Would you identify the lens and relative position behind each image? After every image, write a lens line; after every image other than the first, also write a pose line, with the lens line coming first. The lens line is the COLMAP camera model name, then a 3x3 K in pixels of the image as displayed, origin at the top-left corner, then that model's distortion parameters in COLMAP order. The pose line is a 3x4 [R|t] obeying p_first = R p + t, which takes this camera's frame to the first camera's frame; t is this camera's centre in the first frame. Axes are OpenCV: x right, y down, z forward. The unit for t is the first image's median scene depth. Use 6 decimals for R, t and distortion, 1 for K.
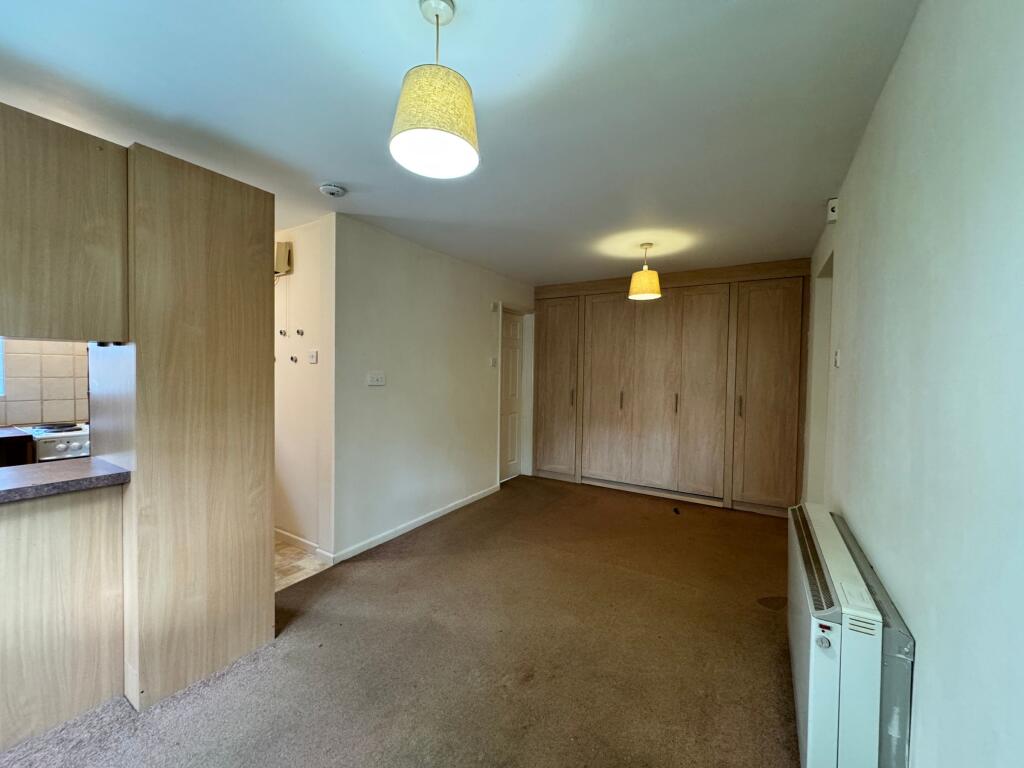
lens RADIAL K [[407.5, 0, 512.0], [0, 407.5, 384.0], [0, 0, 1]] dist [0.010353, -0.000005]
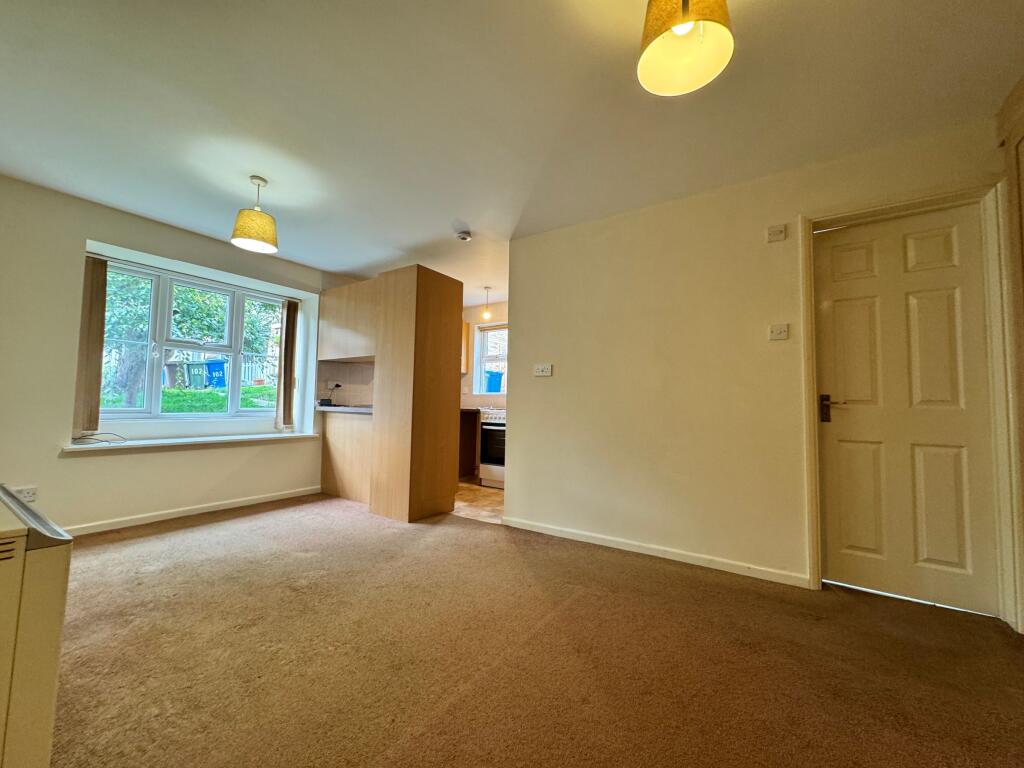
lens RADIAL K [[407.5, 0, 512.0], [0, 407.5, 384.0], [0, 0, 1]] dist [0.010353, -0.000005]
pose [[-0.053021, -0.074937, -0.995778, 0.568984], [-0.059110, 0.995667, -0.071782, 0.081751], [0.996842, 0.055054, -0.057221, 0.772117]]
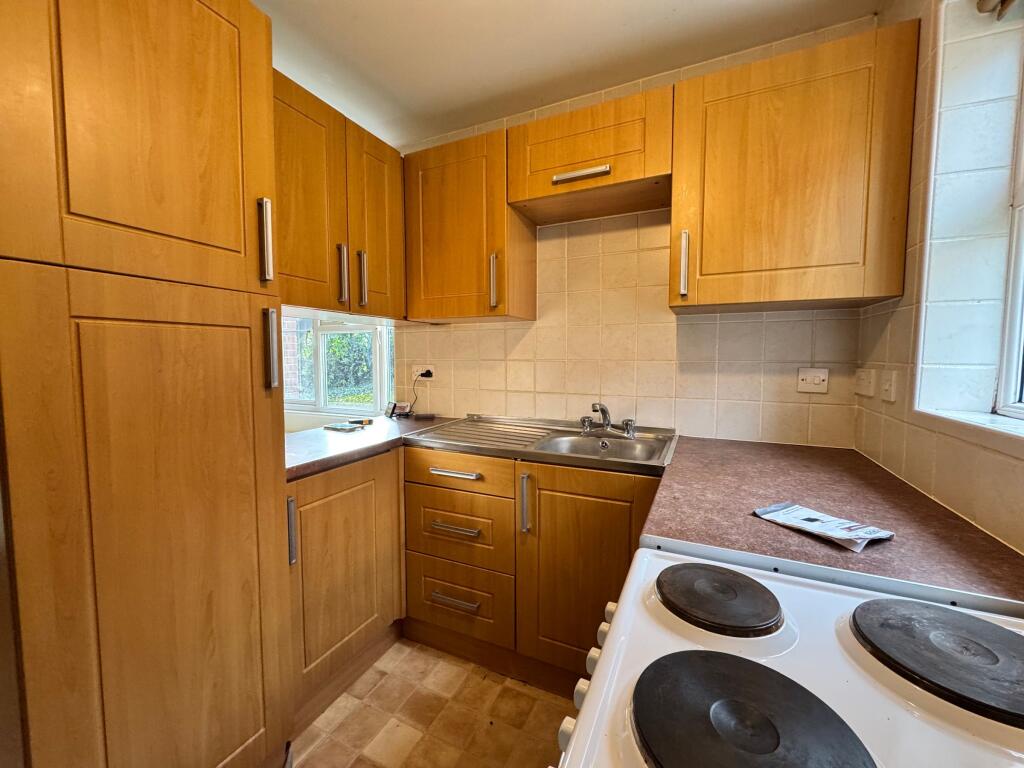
lens RADIAL K [[407.5, 0, 512.0], [0, 407.5, 384.0], [0, 0, 1]] dist [0.010353, -0.000005]
pose [[-0.993881, -0.016090, -0.109274, -0.598844], [-0.028660, 0.993015, 0.114458, -0.020644], [0.106669, 0.116889, -0.987400, 0.781057]]
